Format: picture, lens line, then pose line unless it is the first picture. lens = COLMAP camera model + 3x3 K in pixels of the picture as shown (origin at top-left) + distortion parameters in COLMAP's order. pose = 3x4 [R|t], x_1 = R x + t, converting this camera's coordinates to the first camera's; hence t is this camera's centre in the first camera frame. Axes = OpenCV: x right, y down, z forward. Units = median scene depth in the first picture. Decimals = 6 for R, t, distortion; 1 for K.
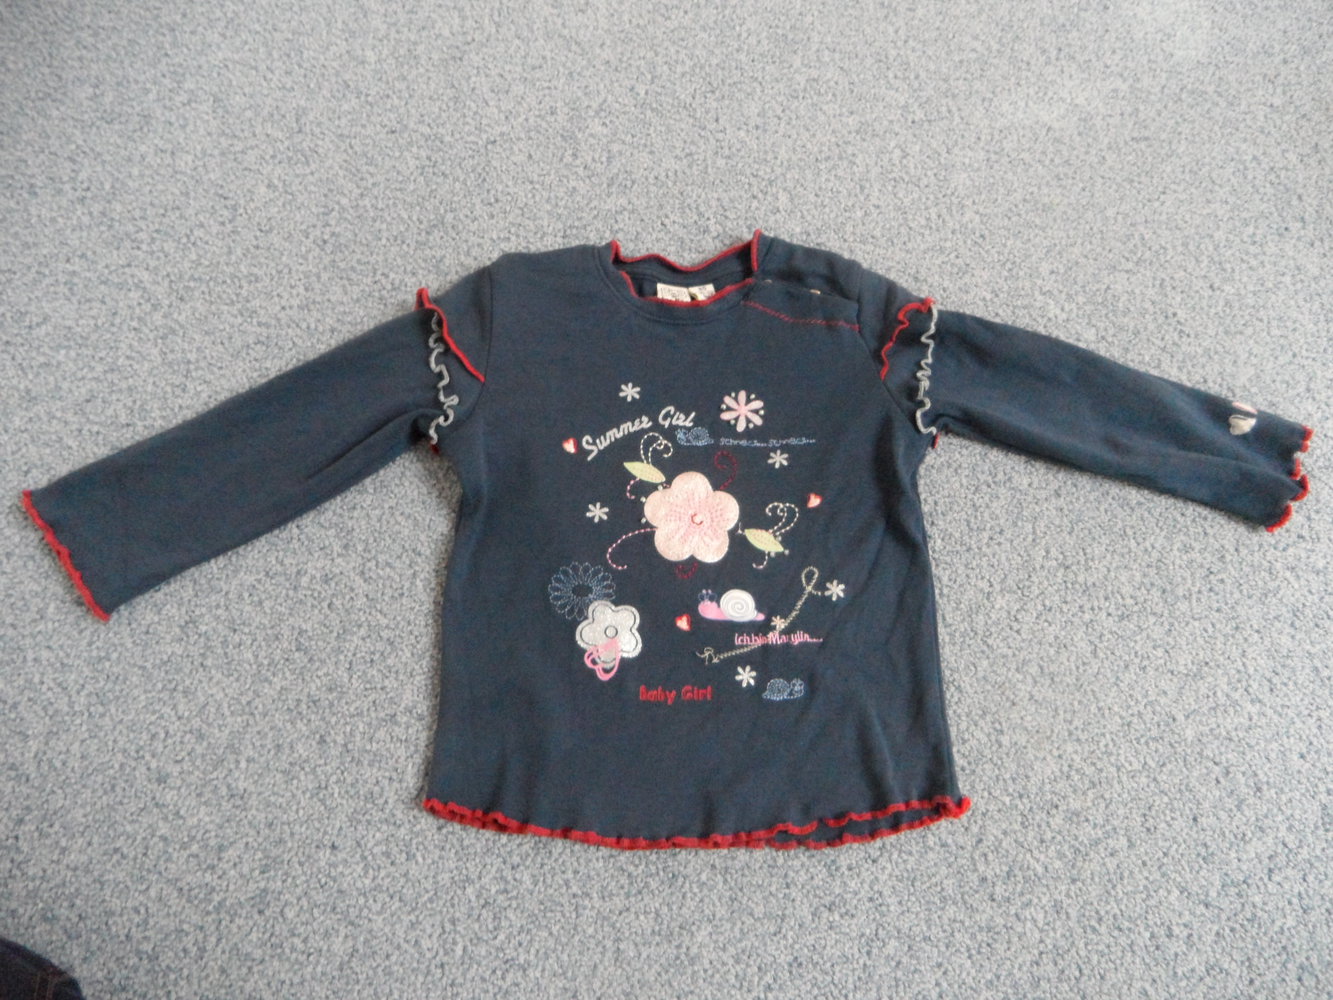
lens RADIAL K [[958.3, 0, 670.4], [0, 958.3, 503.8], [0, 0, 1]] dist [-0.044982, 0.034398]
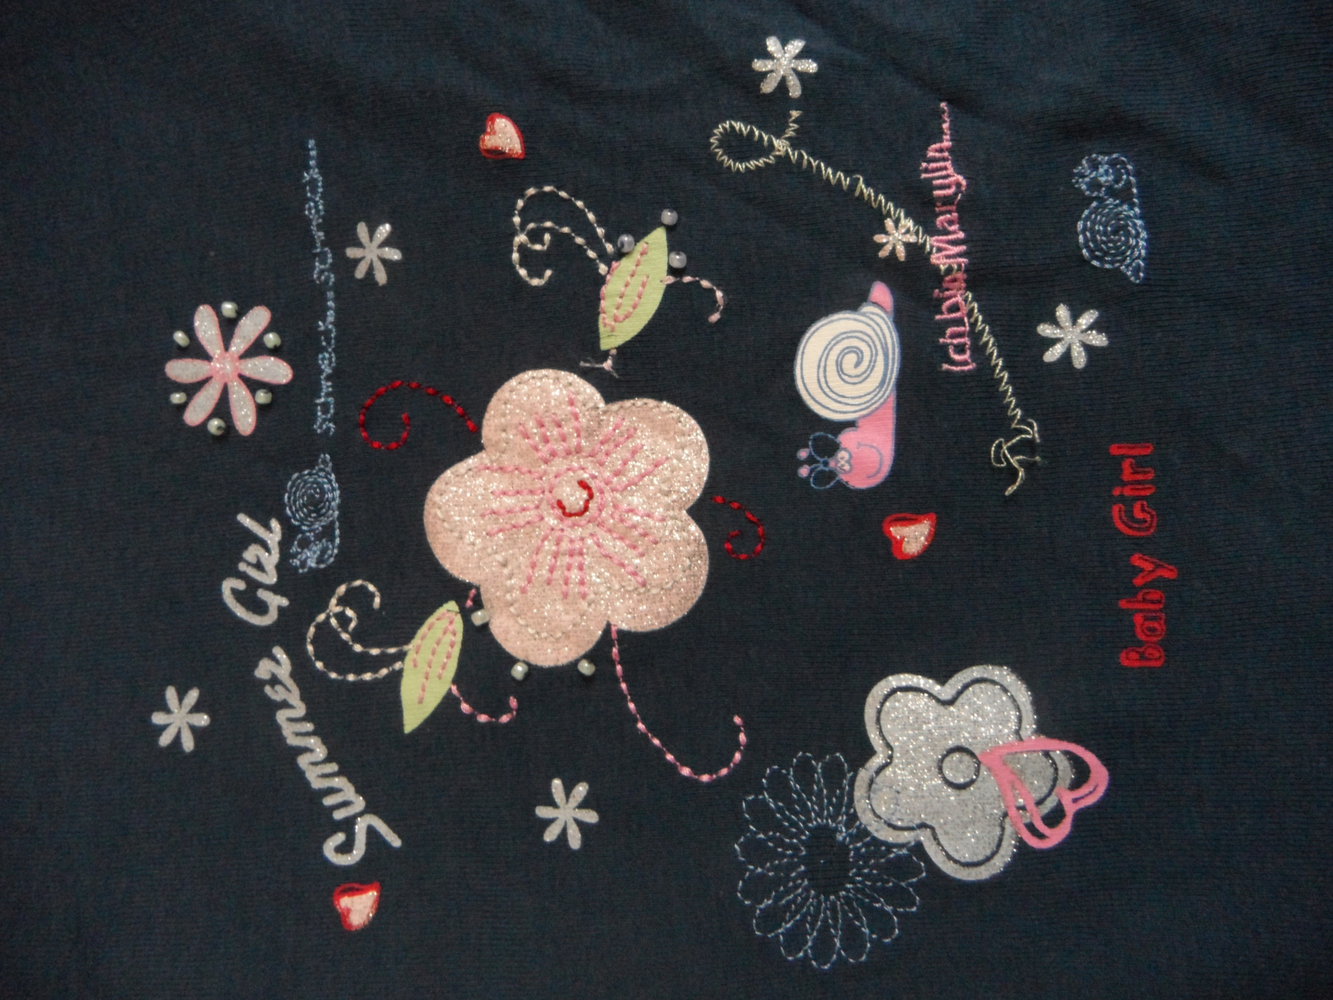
lens RADIAL K [[958.3, 0, 667.5], [0, 958.3, 512.1], [0, 0, 1]] dist [-0.044982, 0.034398]
pose [[-0.033589, -0.998848, -0.034275, 0.033563], [0.979574, -0.039705, 0.197123, -0.016636], [-0.198257, -0.026954, 0.979779, 0.678123]]
